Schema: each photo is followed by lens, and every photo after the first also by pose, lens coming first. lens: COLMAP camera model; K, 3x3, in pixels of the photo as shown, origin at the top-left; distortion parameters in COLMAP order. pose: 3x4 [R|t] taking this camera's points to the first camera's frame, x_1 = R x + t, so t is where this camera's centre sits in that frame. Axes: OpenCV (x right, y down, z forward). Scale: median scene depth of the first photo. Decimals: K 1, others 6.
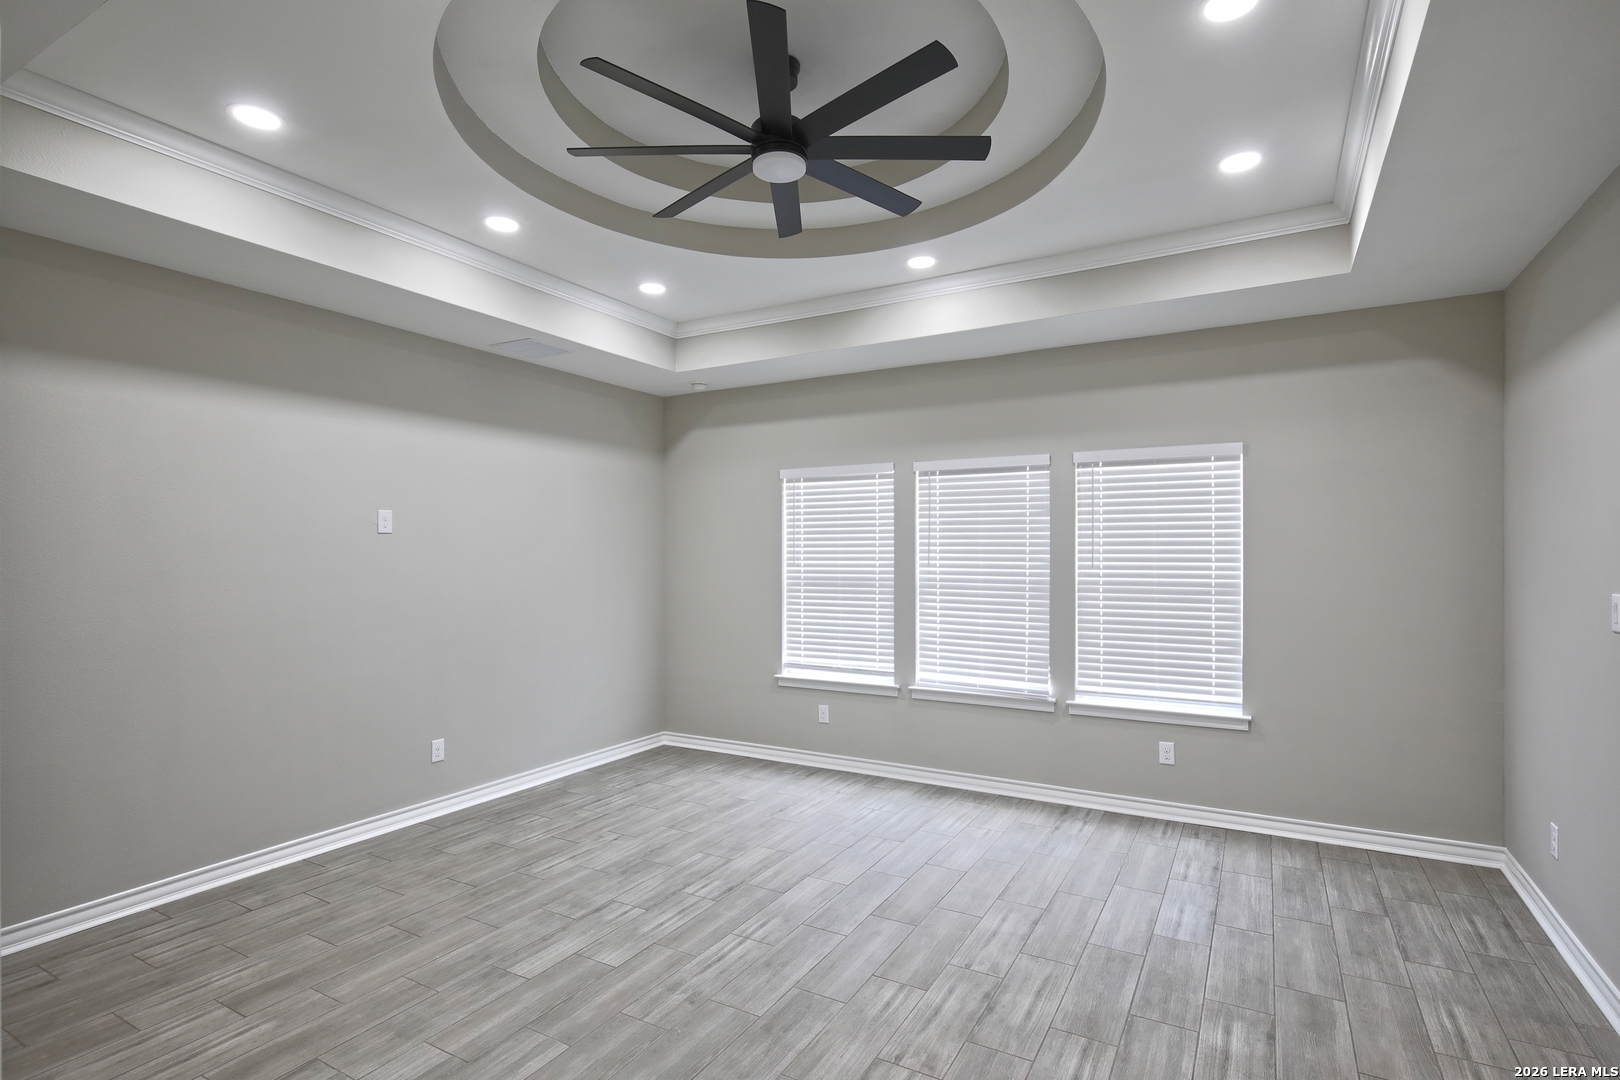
lens RADIAL K [[792.4, 0, 811.6], [0, 792.4, 553.1], [0, 0, 1]] dist [0.001159, -0.000236]
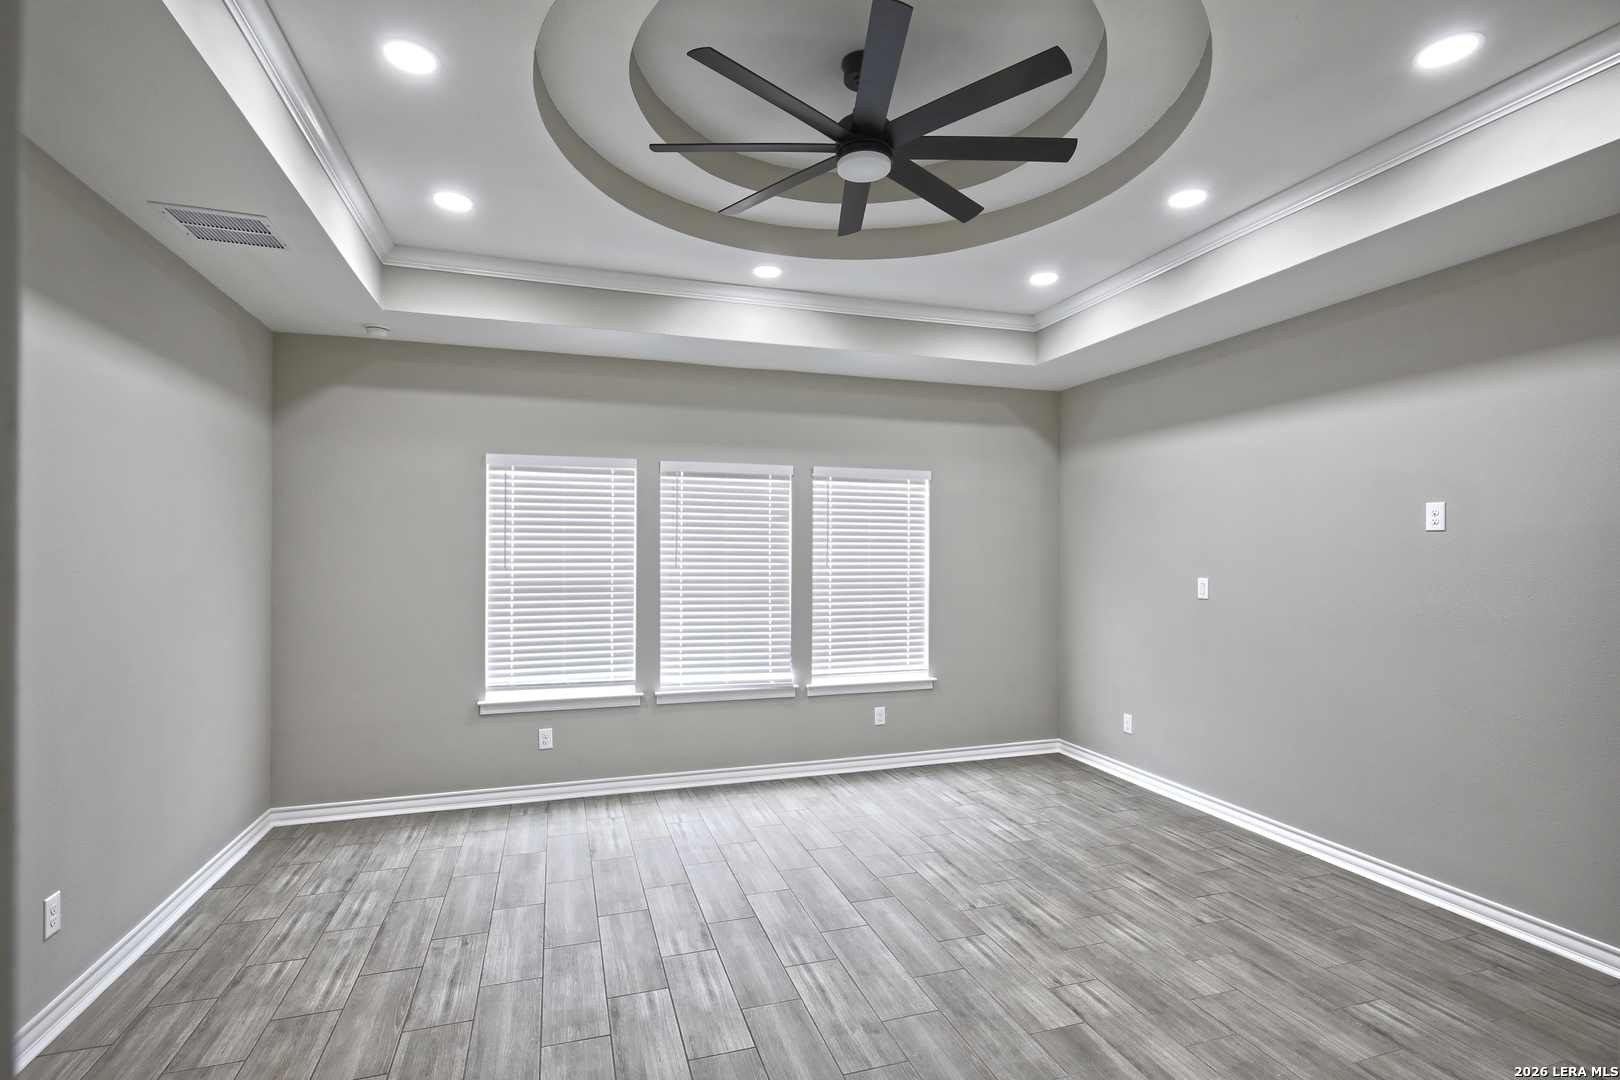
lens RADIAL K [[782.7, 0, 807.7], [0, 782.7, 553.5], [0, 0, 1]] dist [0.001879, -0.000095]
pose [[0.673314, 0.002363, 0.739353, -0.516171], [-0.002693, 0.999996, -0.000743, -0.001122], [-0.739352, -0.001491, 0.673317, 0.248874]]
